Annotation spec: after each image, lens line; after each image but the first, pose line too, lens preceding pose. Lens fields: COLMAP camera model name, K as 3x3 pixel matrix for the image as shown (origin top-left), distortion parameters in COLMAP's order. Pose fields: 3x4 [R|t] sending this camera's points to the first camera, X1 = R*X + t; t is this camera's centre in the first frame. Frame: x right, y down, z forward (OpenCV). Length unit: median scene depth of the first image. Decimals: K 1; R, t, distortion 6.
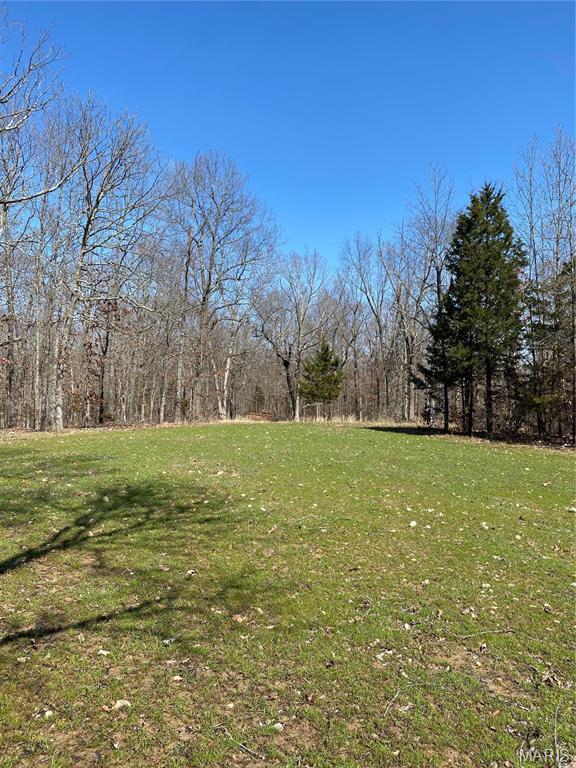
lens RADIAL K [[588.2, 0, 288.0], [0, 588.2, 384.0], [0, 0, 1]] dist [-0.026544, 0.025462]
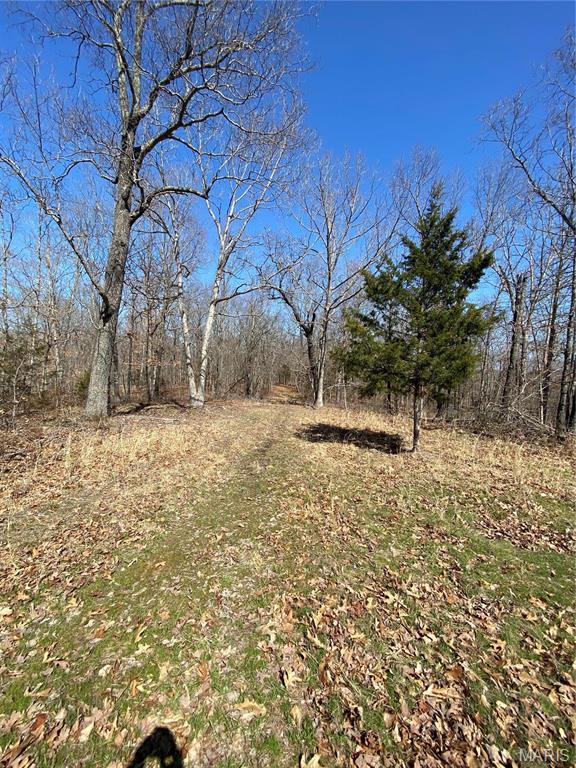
lens RADIAL K [[309.1, 0, 285.3], [0, 309.1, 382.2], [0, 0, 1]] dist [0.000289, -0.015215]
pose [[0.996347, 0.040972, -0.074931, 0.000037], [-0.036888, 0.997799, 0.055101, 0.009873], [0.077024, -0.052135, 0.995665, 0.497956]]
